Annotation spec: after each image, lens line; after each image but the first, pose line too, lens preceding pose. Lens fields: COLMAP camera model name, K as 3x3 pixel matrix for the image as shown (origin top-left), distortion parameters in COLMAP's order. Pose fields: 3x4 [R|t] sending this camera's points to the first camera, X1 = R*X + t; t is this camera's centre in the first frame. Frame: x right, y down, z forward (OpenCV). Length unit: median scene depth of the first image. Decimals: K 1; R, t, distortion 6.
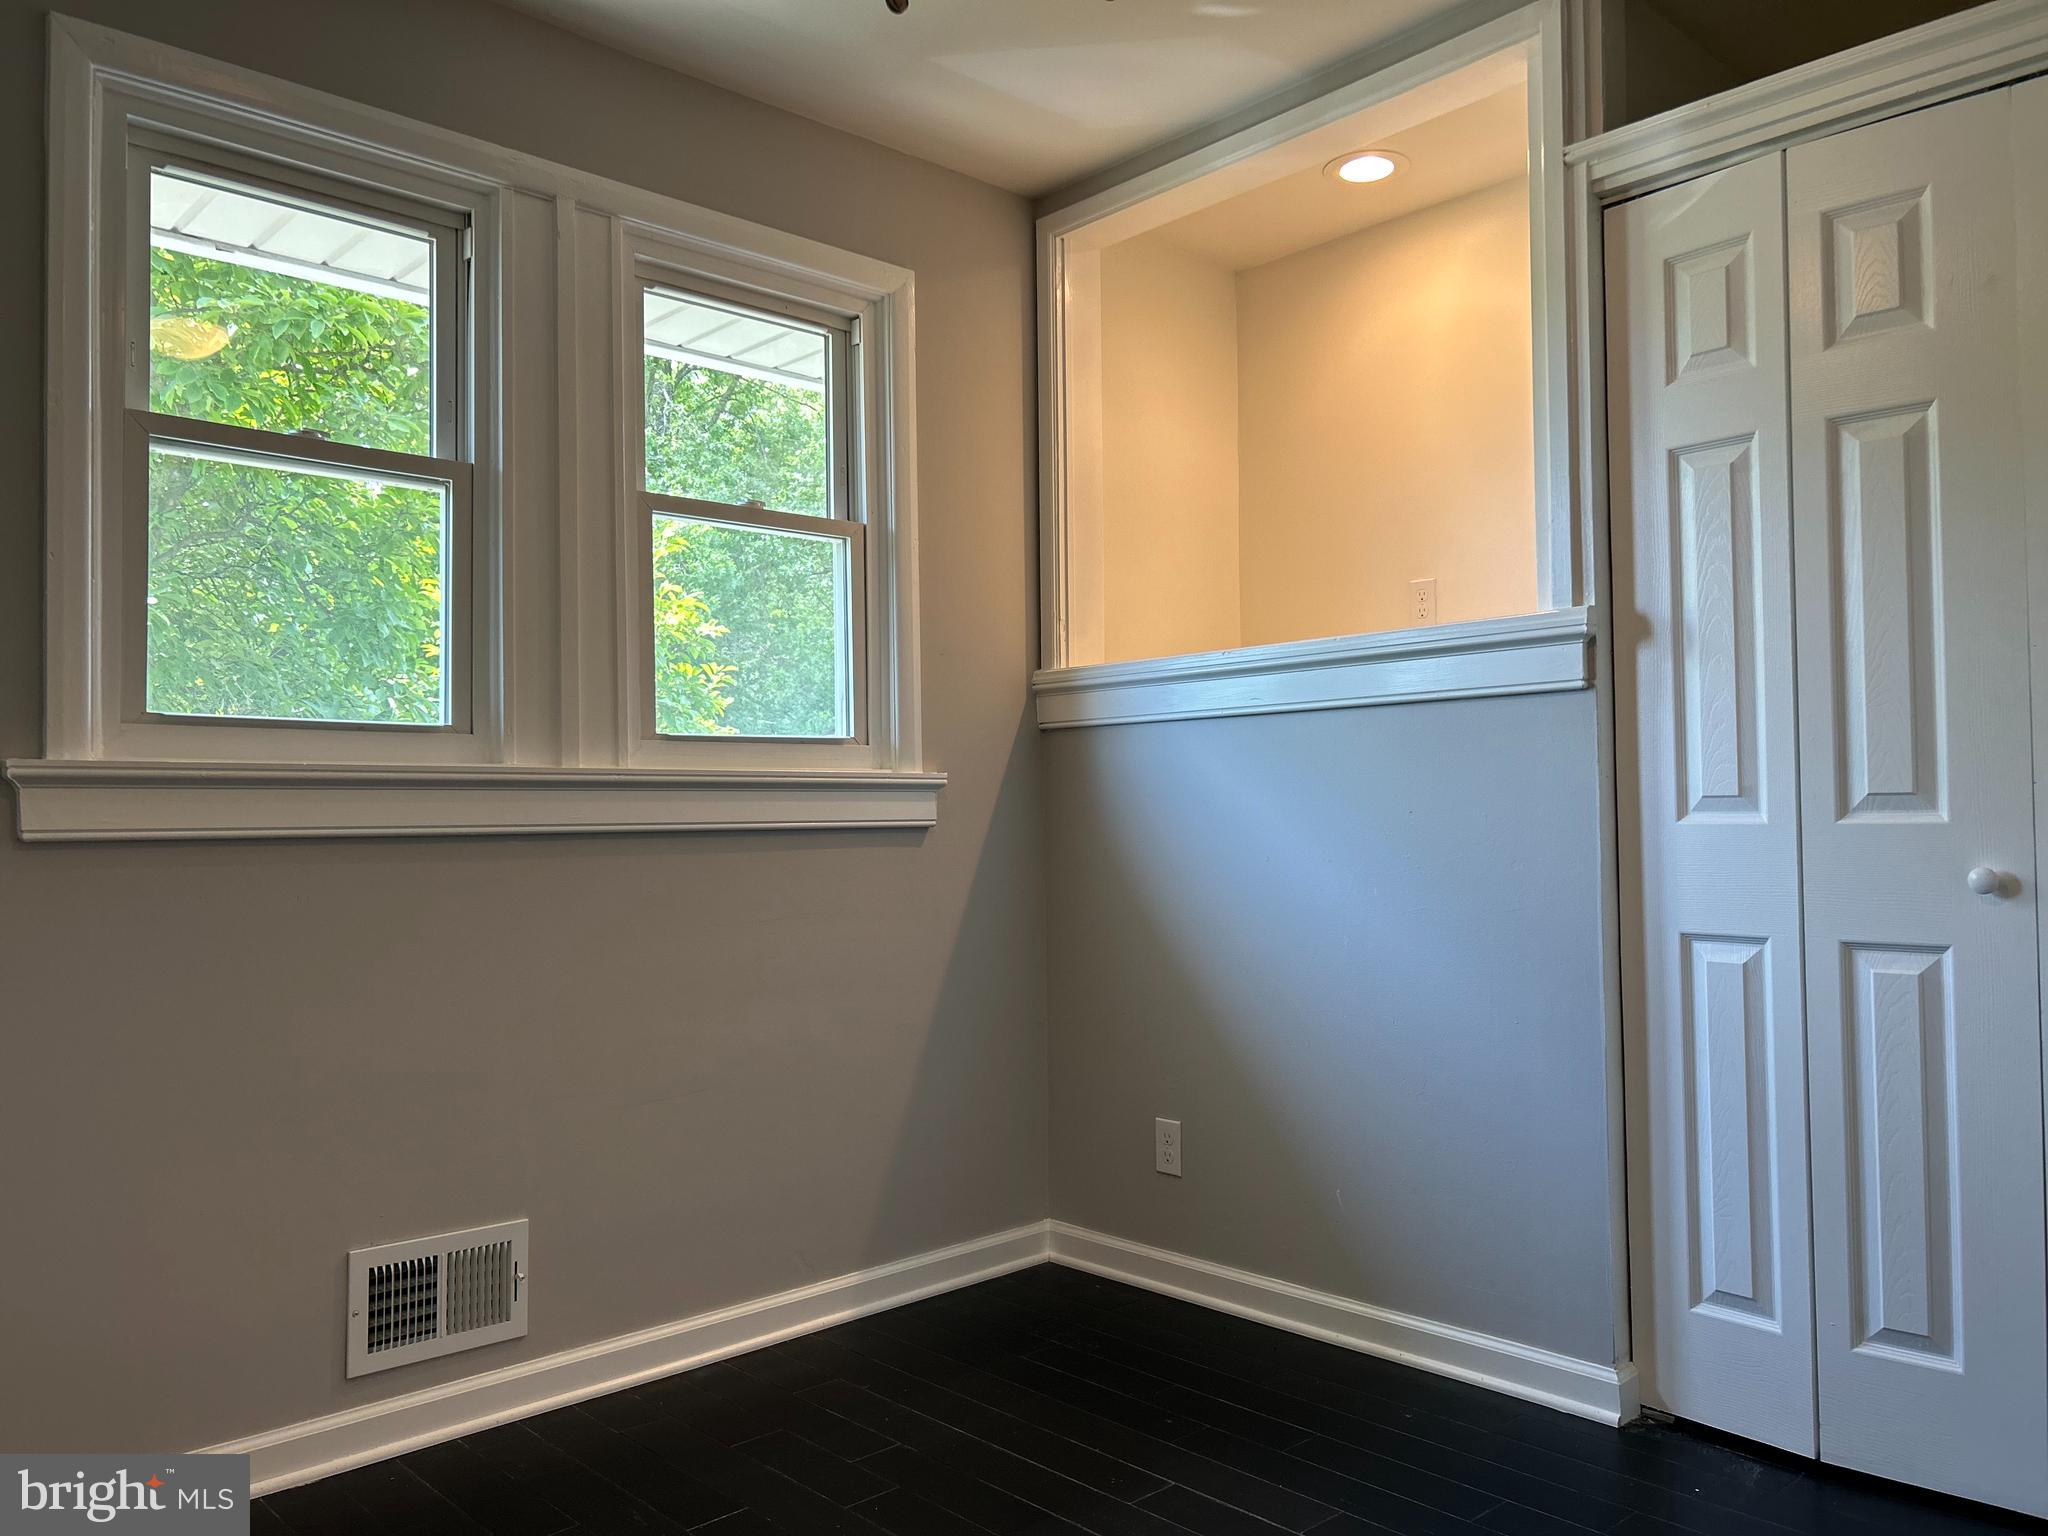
lens RADIAL K [[1551.2, 0, 1033.5], [0, 1551.2, 680.9], [0, 0, 1]] dist [0.052187, -0.055217]
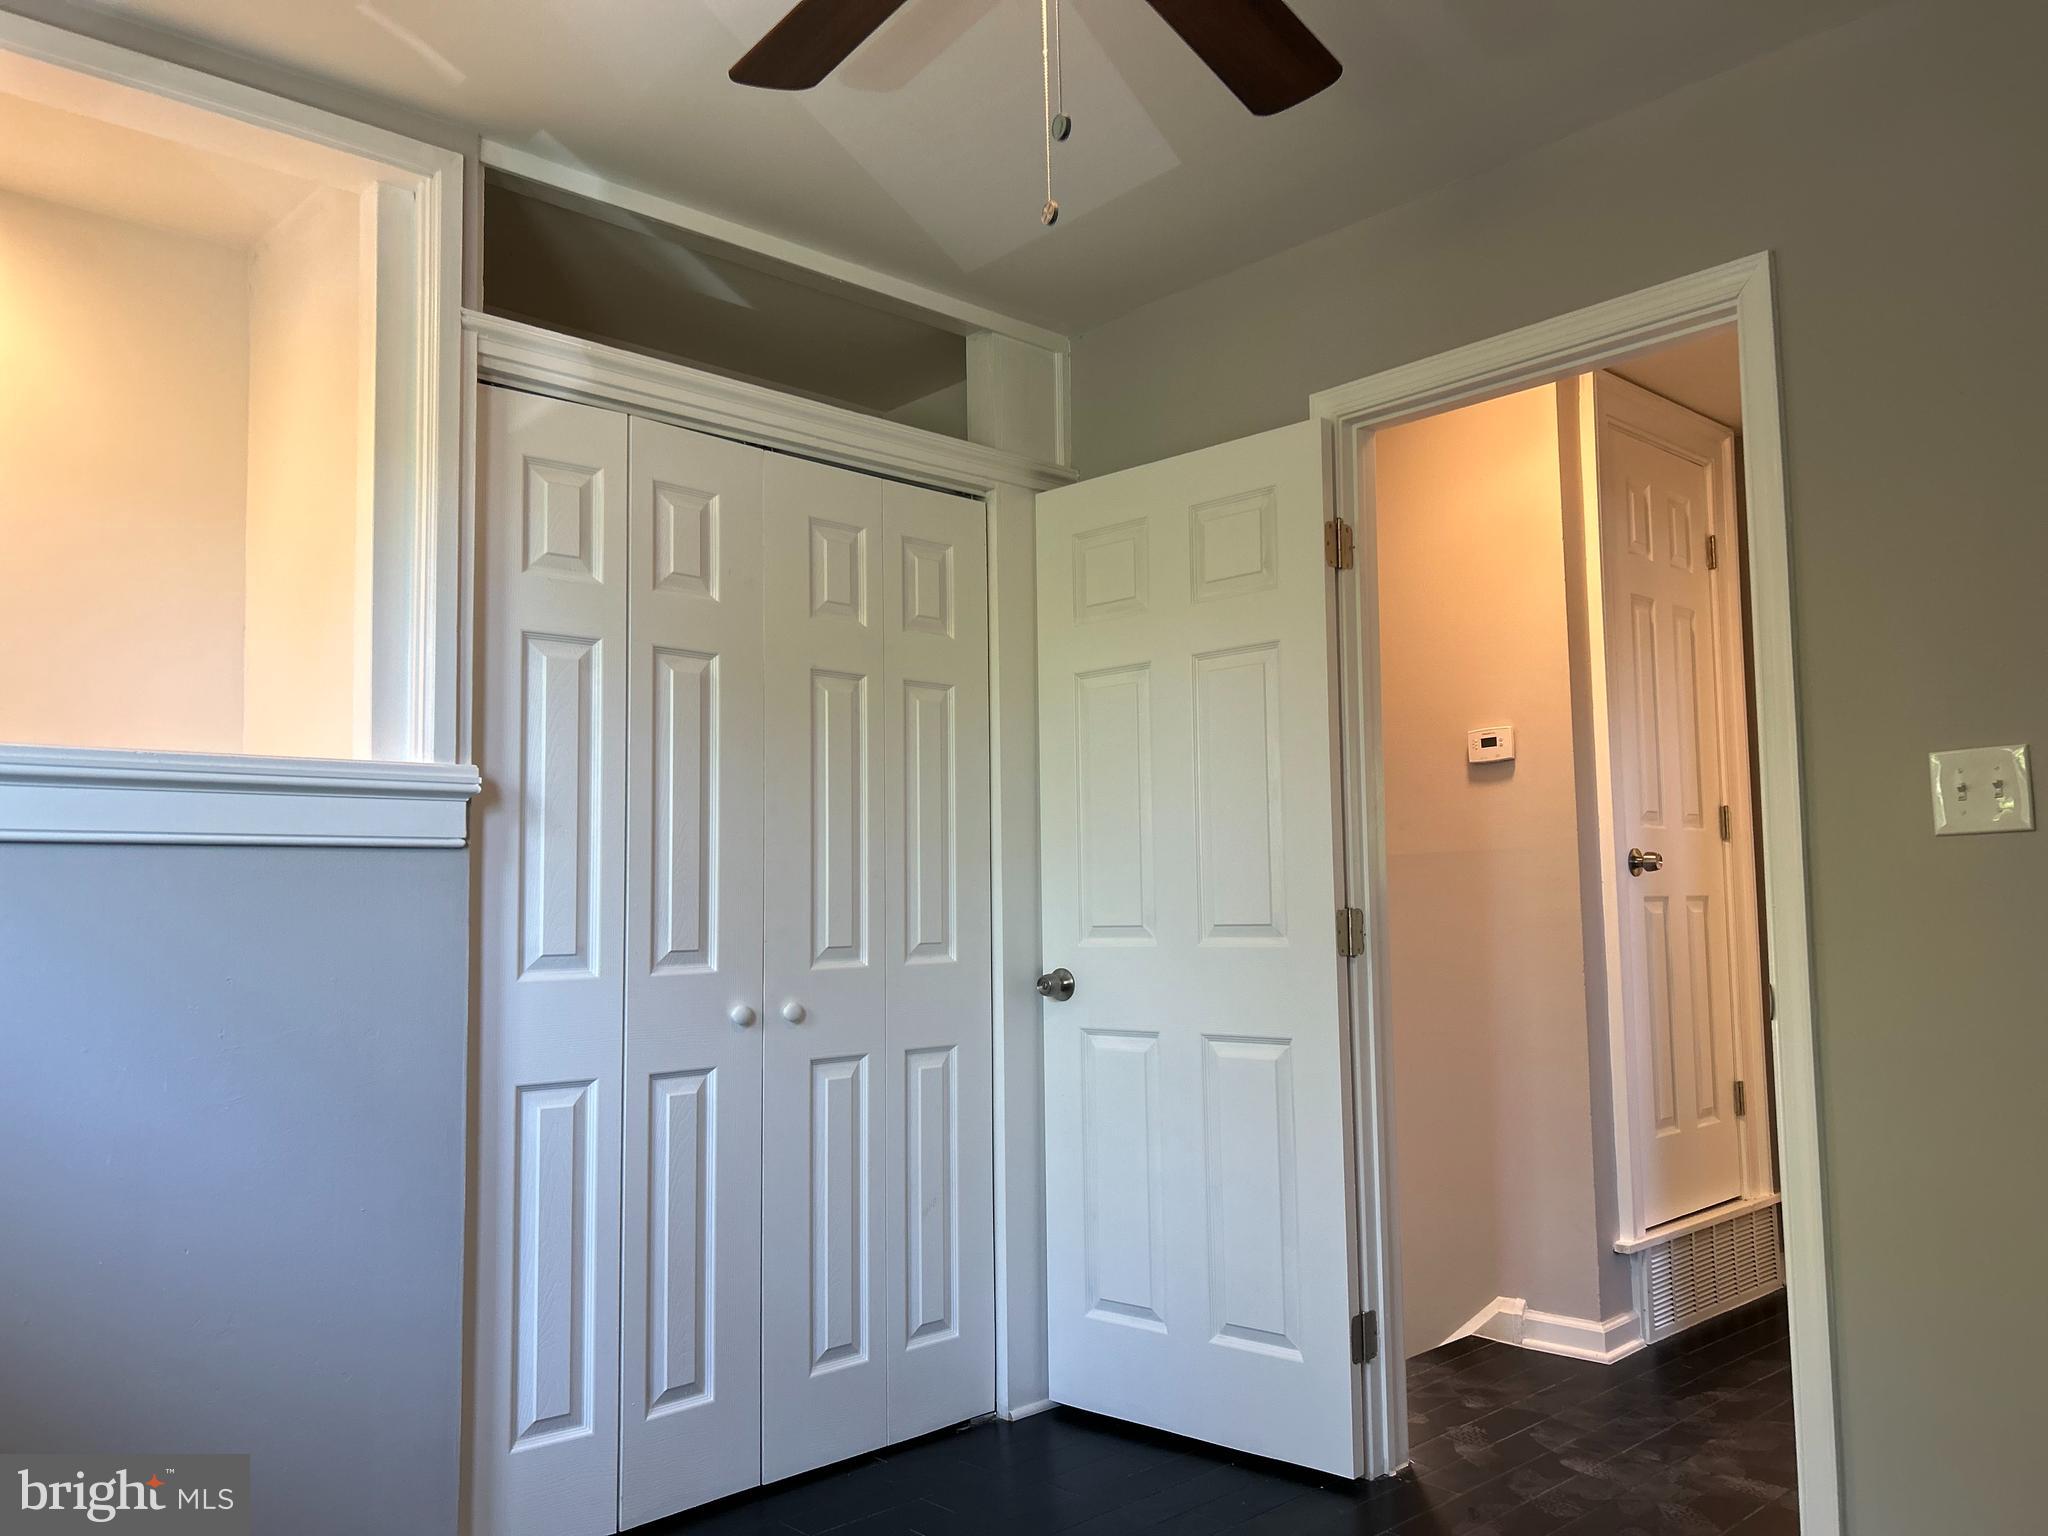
lens RADIAL K [[1551.2, 0, 1016.1], [0, 1551.2, 755.2], [0, 0, 1]] dist [0.052187, -0.055217]
pose [[0.007680, 0.134880, 0.990832, -0.666444], [-0.051768, 0.989586, -0.134310, 0.065142], [-0.998630, -0.050262, 0.014582, 0.668191]]
